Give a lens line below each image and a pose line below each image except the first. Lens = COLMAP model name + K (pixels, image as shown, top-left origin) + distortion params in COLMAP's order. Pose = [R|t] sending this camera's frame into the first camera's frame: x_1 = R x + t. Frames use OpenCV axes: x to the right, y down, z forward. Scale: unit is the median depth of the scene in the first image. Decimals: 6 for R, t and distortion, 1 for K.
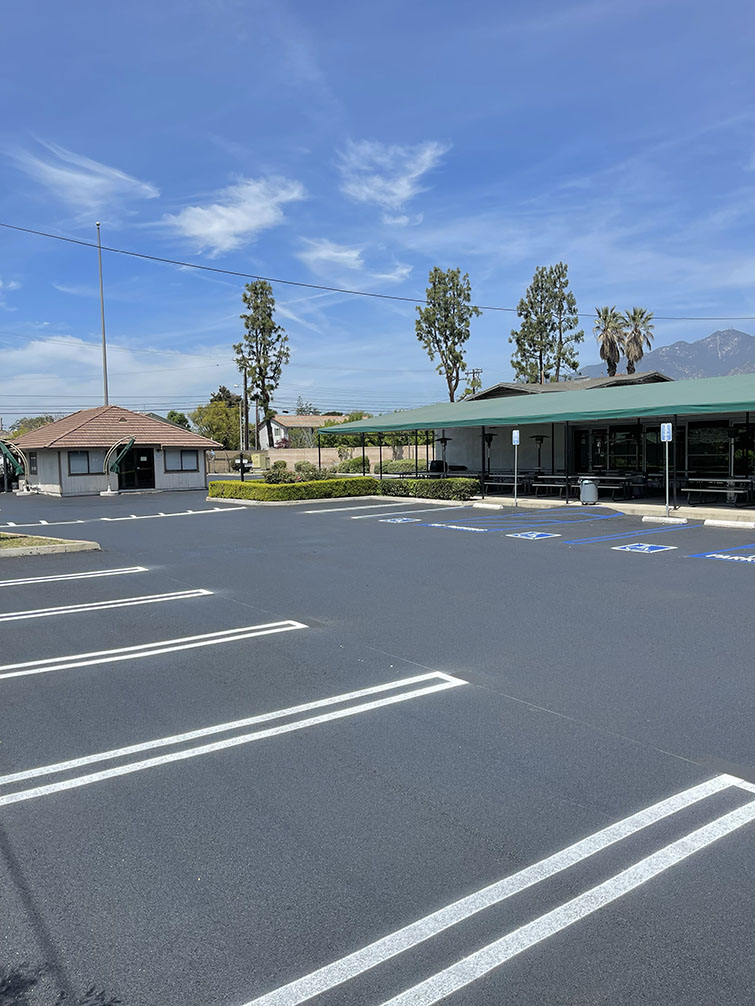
lens RADIAL K [[765.8, 0, 380.4], [0, 765.8, 506.6], [0, 0, 1]] dist [0.042097, -0.002385]
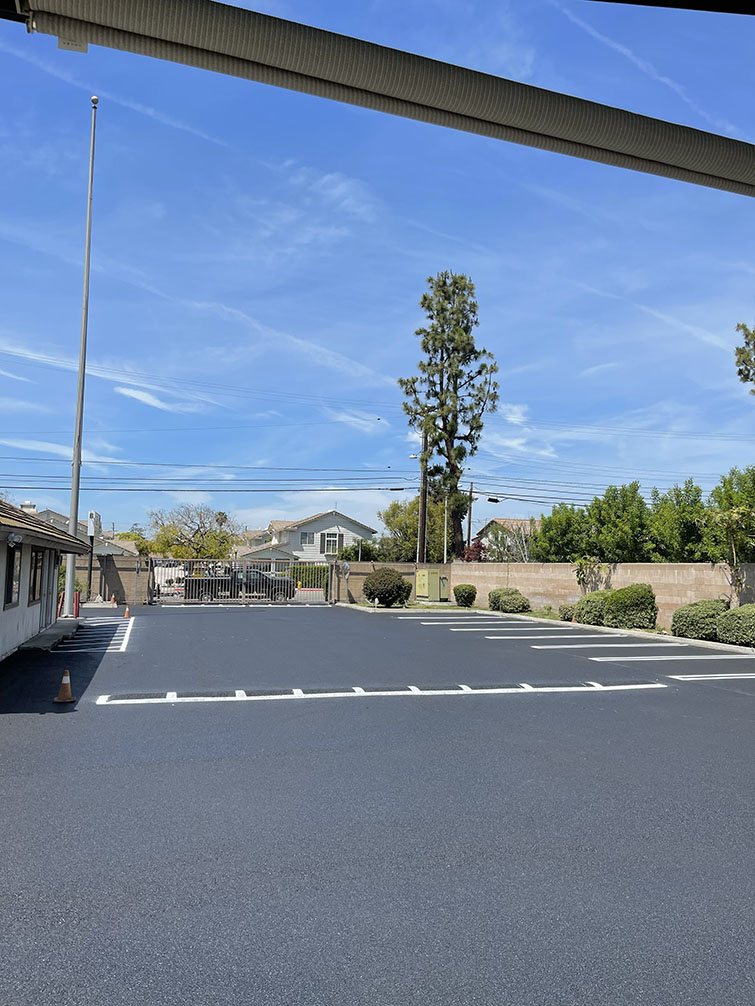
lens RADIAL K [[765.8, 0, 380.4], [0, 765.8, 506.6], [0, 0, 1]] dist [0.042097, -0.002385]
pose [[0.944522, 0.013731, -0.328162, -0.015441], [-0.064045, 0.987647, -0.143010, -0.033117], [0.322144, 0.156093, 0.933733, 0.471565]]
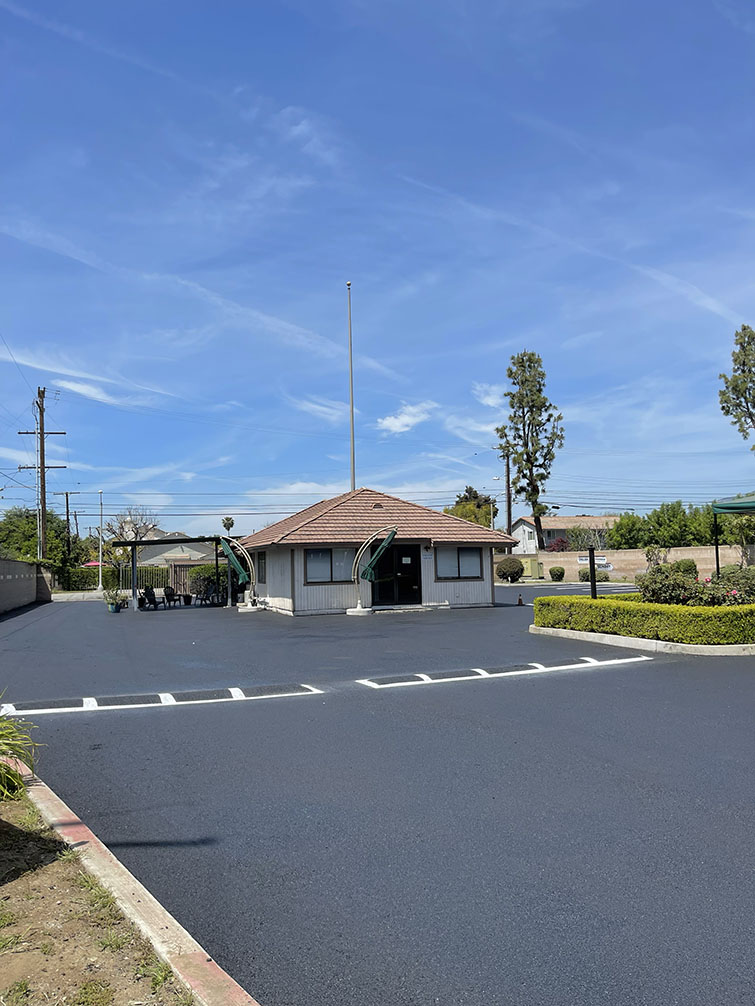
lens RADIAL K [[765.8, 0, 380.4], [0, 765.8, 506.6], [0, 0, 1]] dist [0.042097, -0.002385]
pose [[0.956775, -0.023802, -0.289854, -0.071828], [-0.017575, 0.990092, -0.139315, -0.007830], [0.290298, 0.138387, 0.946877, 0.186631]]
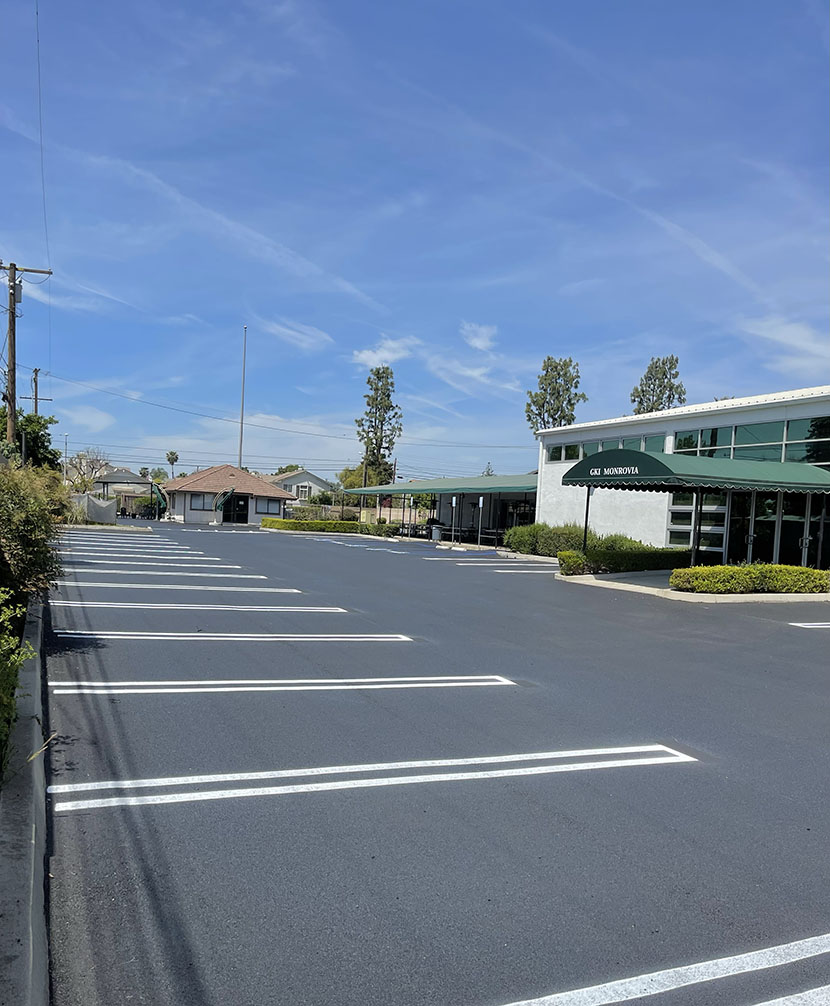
lens RADIAL K [[829.5, 0, 416.4], [0, 829.5, 583.0], [0, 0, 1]] dist [0.054708, -0.091846]
pose [[0.974983, 0.090500, -0.203021, 0.188664], [-0.090196, 0.995866, 0.010771, 0.022785], [0.203157, 0.007810, 0.979115, -0.255250]]
